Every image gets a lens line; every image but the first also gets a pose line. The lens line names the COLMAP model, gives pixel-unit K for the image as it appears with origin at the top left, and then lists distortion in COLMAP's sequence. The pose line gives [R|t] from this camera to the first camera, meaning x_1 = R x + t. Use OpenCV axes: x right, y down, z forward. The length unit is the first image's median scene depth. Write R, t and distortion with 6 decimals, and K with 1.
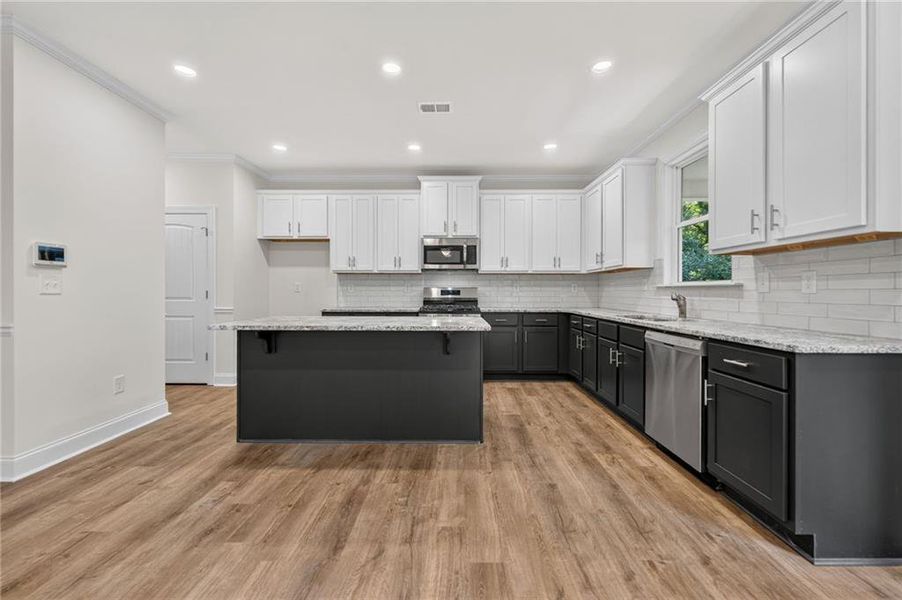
lens RADIAL K [[365.4, 0, 453.1], [0, 365.4, 304.5], [0, 0, 1]] dist [-0.000768, -0.000052]
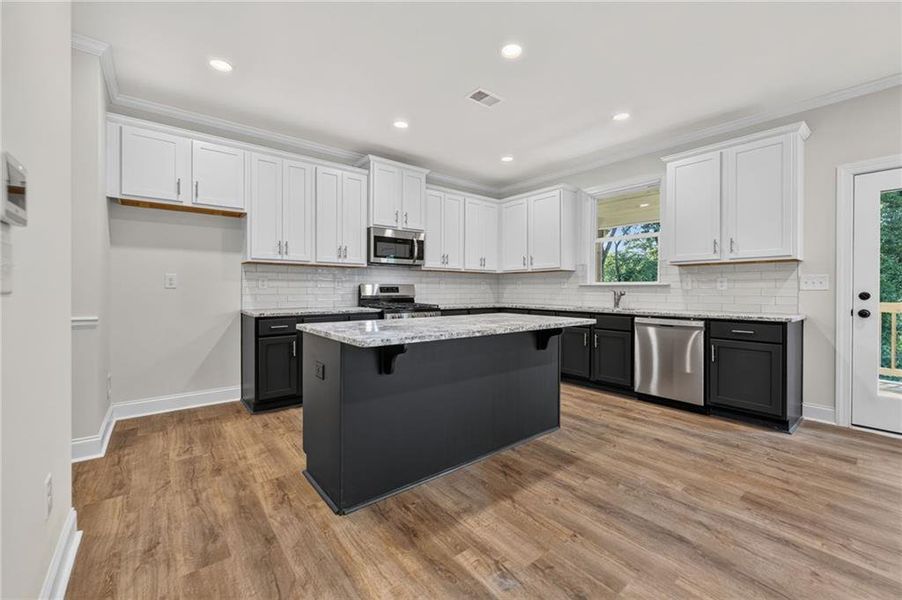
lens RADIAL K [[365.4, 0, 455.7], [0, 365.4, 301.5], [0, 0, 1]] dist [-0.000768, -0.000052]
pose [[0.770952, -0.020097, 0.636576, -0.853514], [0.020087, 0.999772, 0.007236, -0.011511], [-0.636576, 0.007209, 0.771180, 0.358940]]
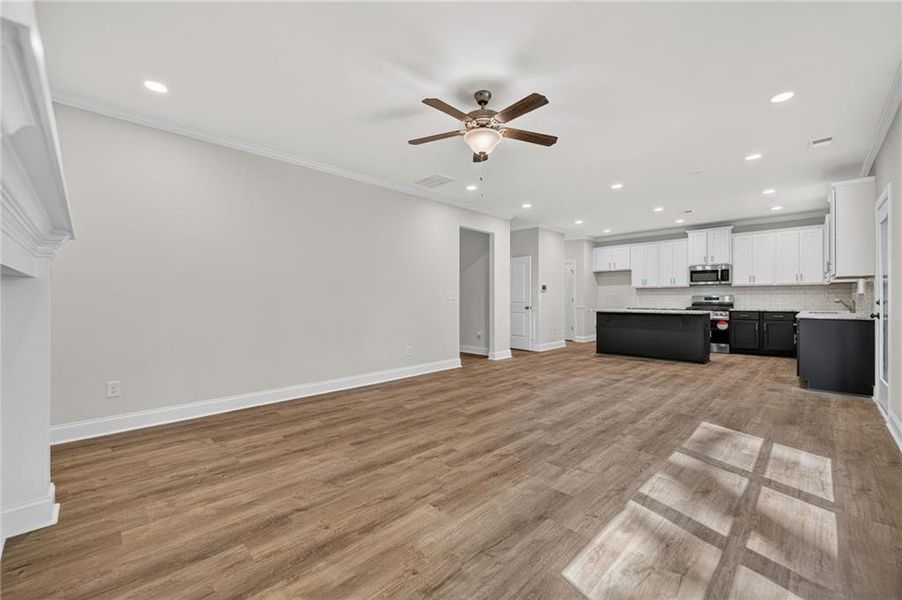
lens RADIAL K [[365.4, 0, 456.8], [0, 365.4, 297.9], [0, 0, 1]] dist [-0.000768, -0.000052]
pose [[0.719844, -0.005300, -0.694116, 0.549132], [-0.023180, 0.999230, -0.031670, 0.072586], [0.693749, 0.038887, 0.719166, -1.674816]]
